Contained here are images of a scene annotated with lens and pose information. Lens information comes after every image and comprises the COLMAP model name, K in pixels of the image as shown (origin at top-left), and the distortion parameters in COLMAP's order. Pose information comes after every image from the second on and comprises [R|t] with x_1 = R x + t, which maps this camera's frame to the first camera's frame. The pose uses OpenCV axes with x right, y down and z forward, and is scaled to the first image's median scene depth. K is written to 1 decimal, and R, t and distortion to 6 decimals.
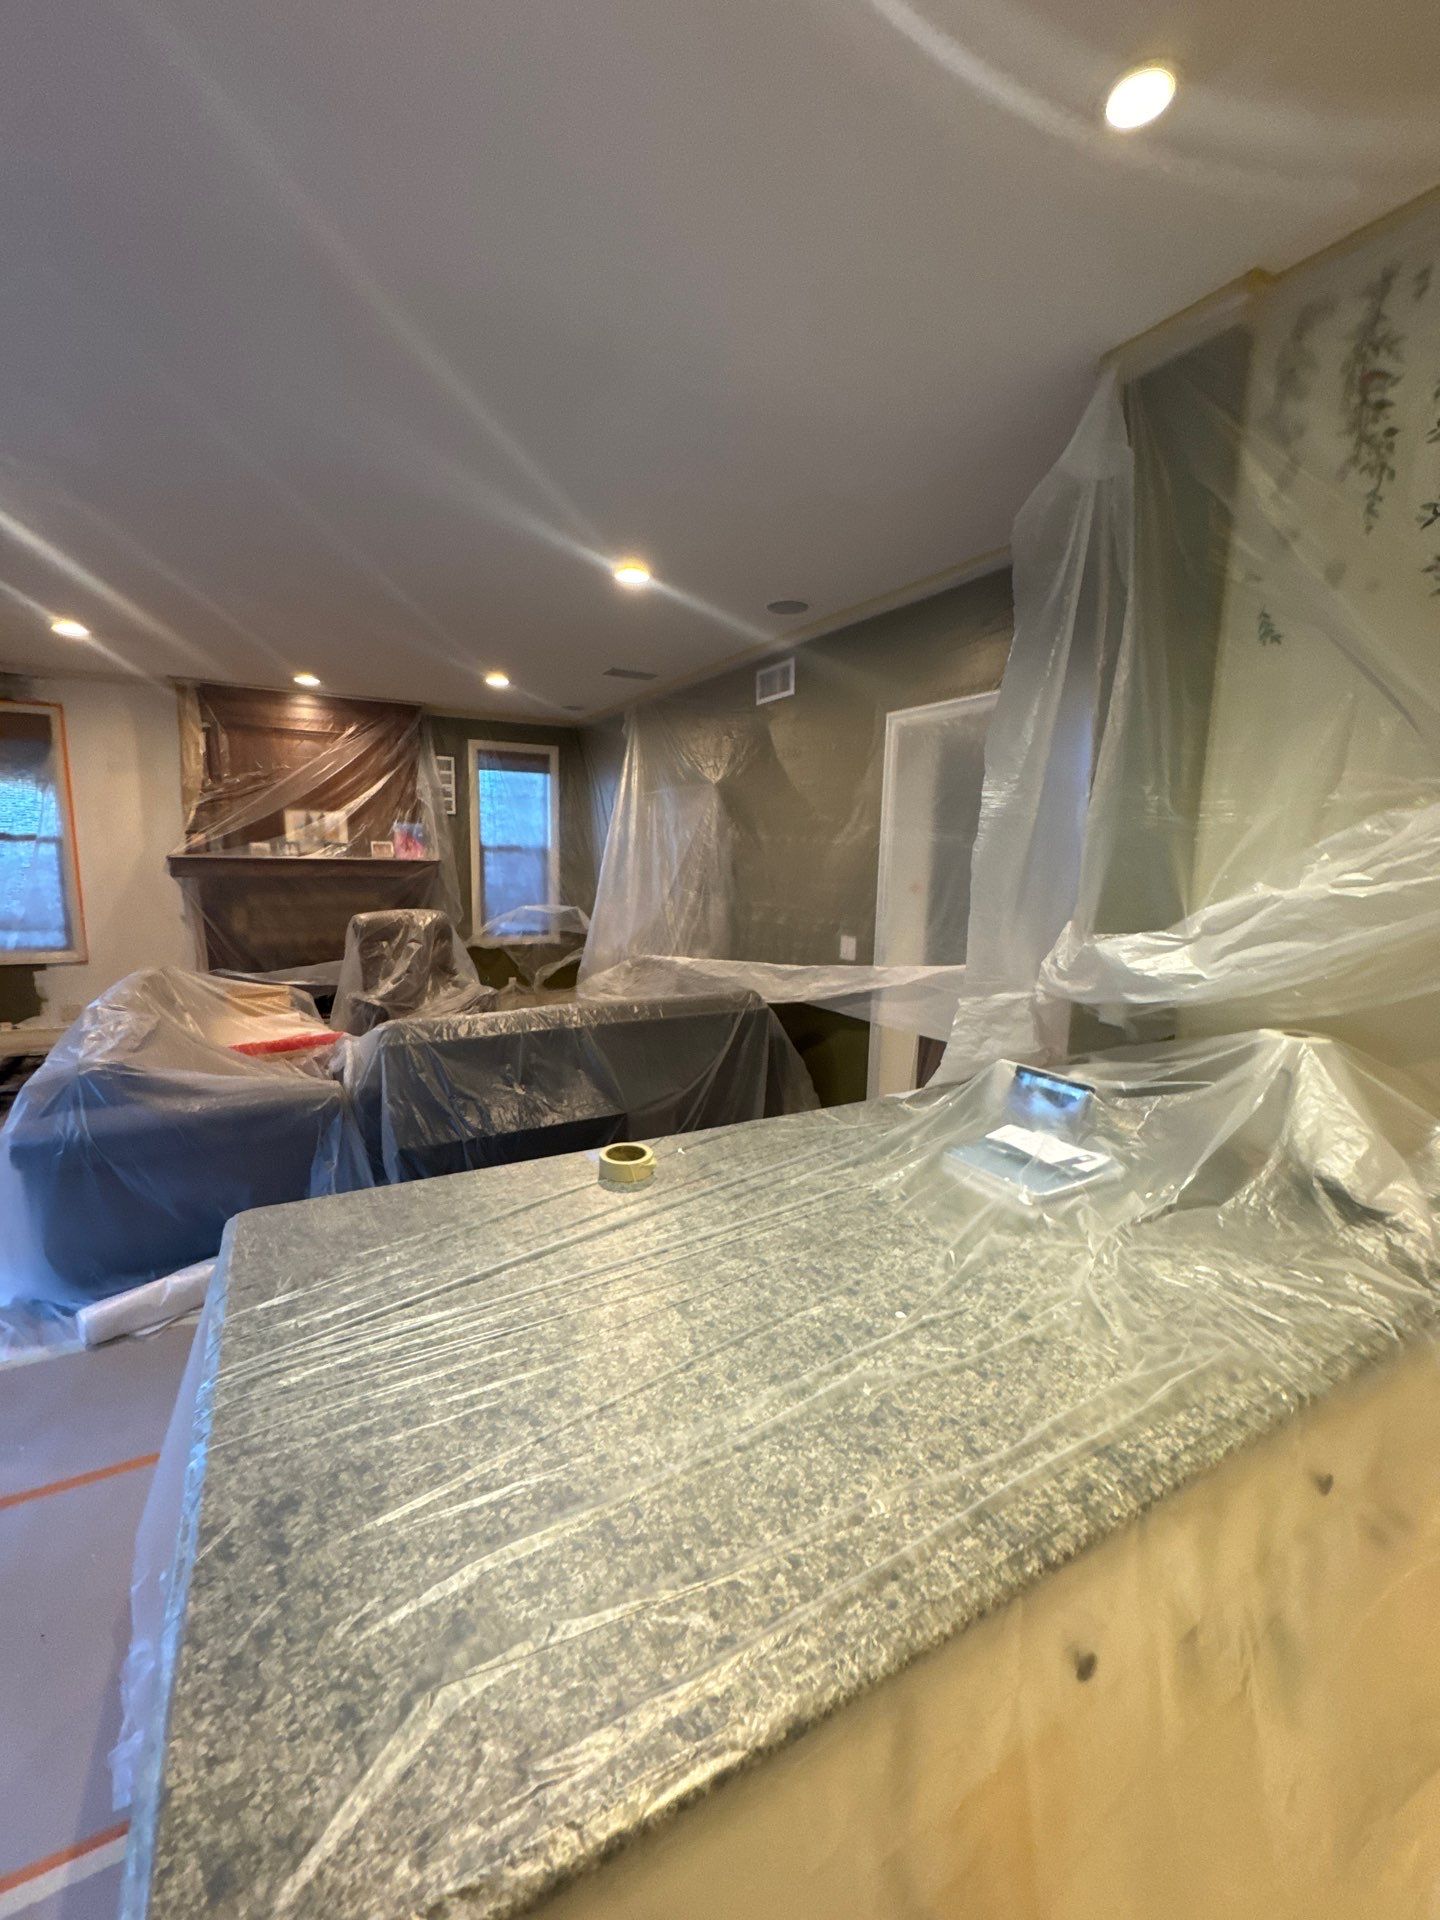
lens RADIAL K [[763.9, 0, 710.9], [0, 763.9, 963.2], [0, 0, 1]] dist [-0.003892, -0.000149]
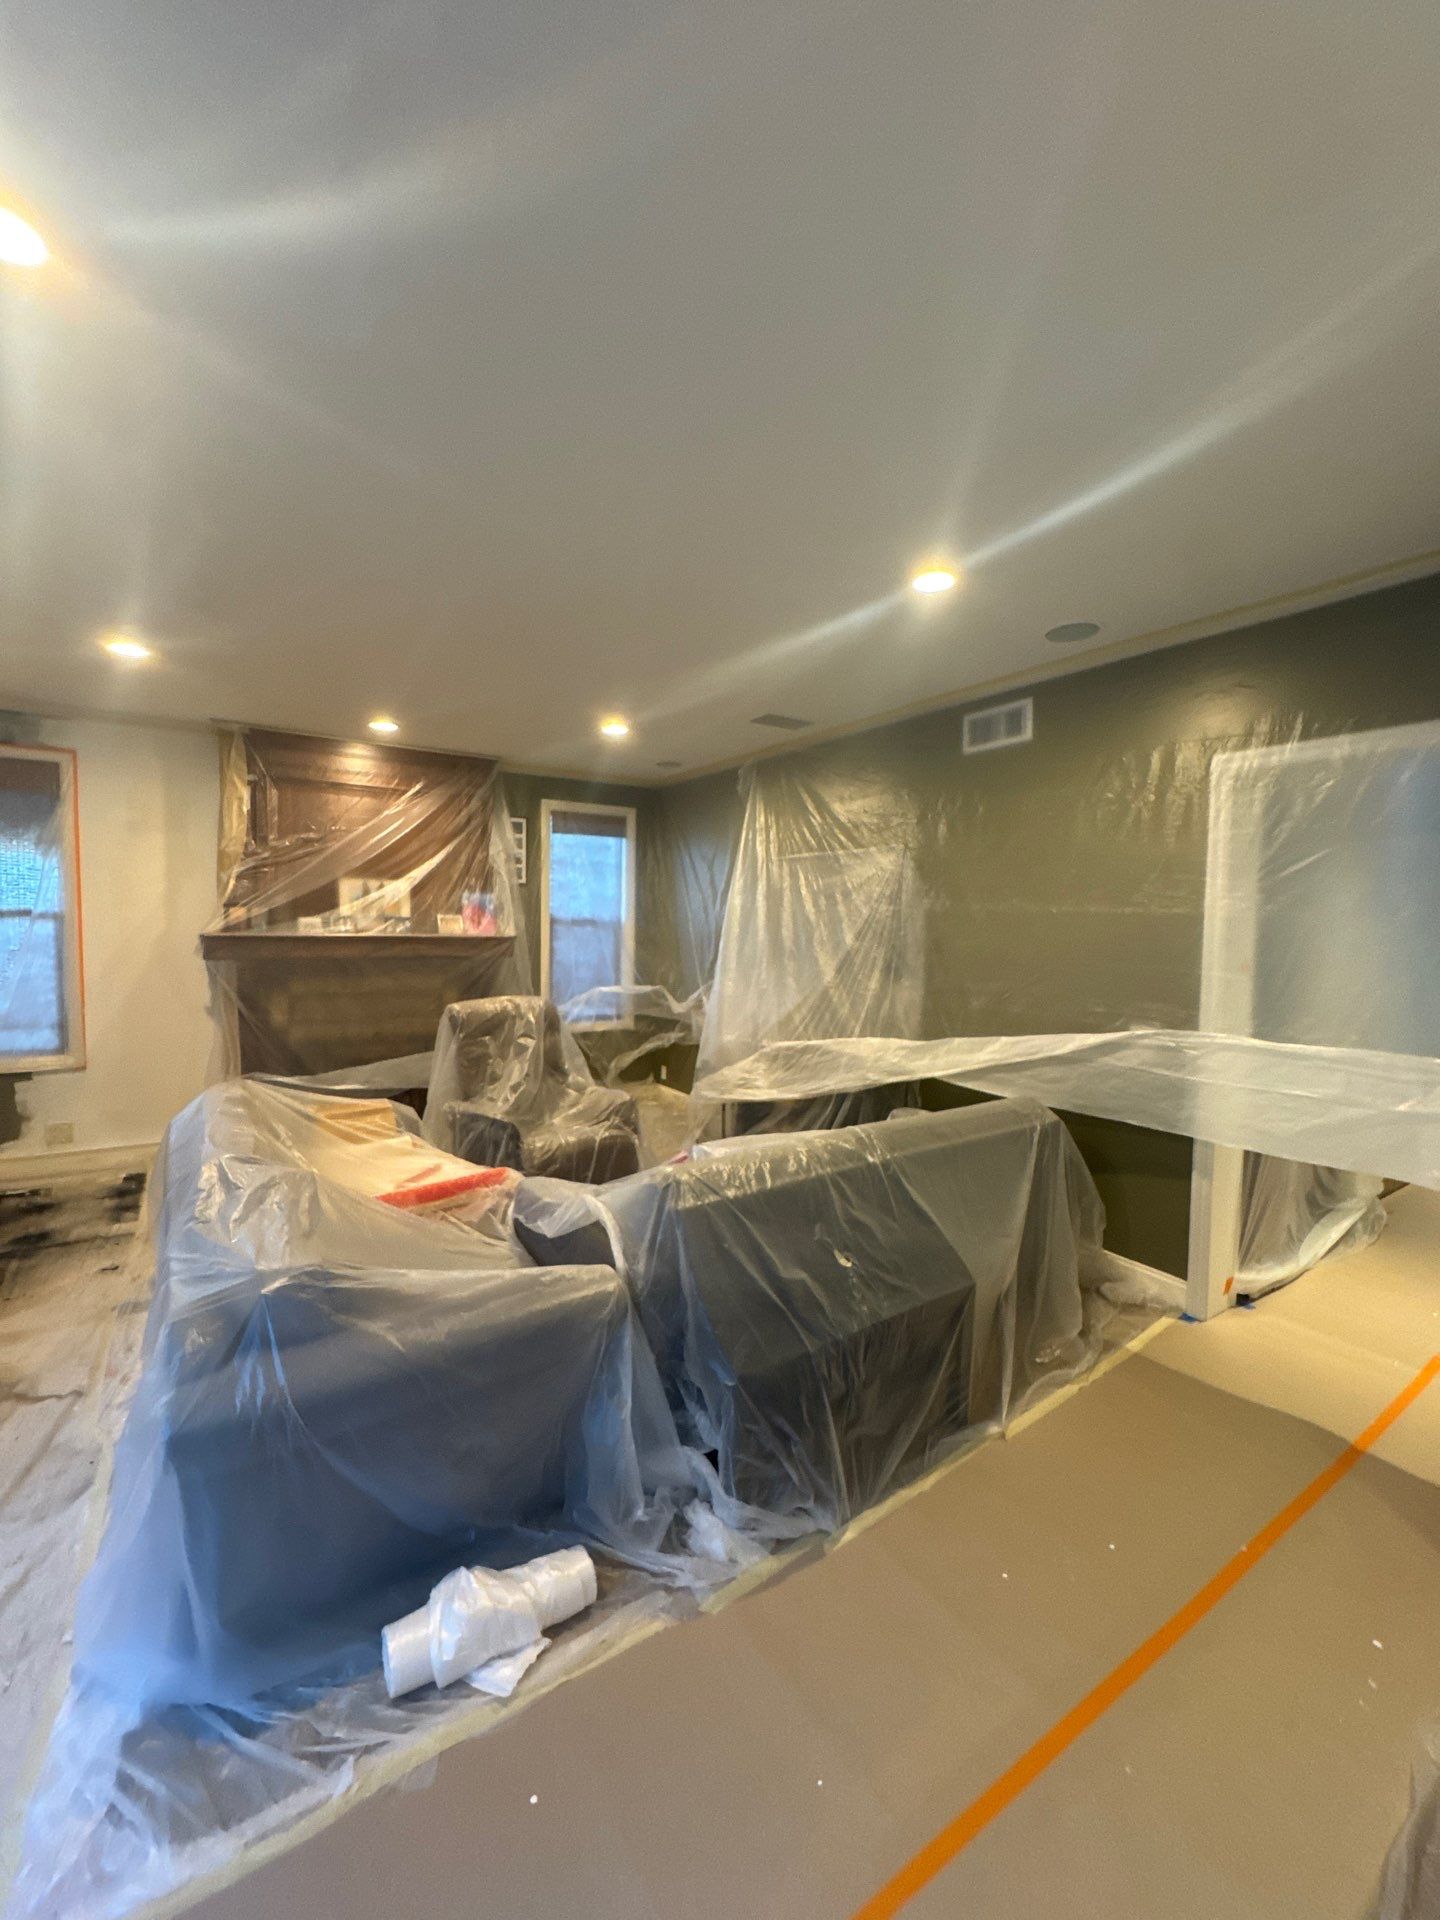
lens RADIAL K [[763.9, 0, 711.4], [0, 763.9, 967.3], [0, 0, 1]] dist [-0.003892, -0.000149]
pose [[0.996748, -0.012164, 0.079659, -0.223805], [0.018889, 0.996267, -0.084228, -0.026018], [-0.078338, 0.085459, 0.993257, 0.147232]]
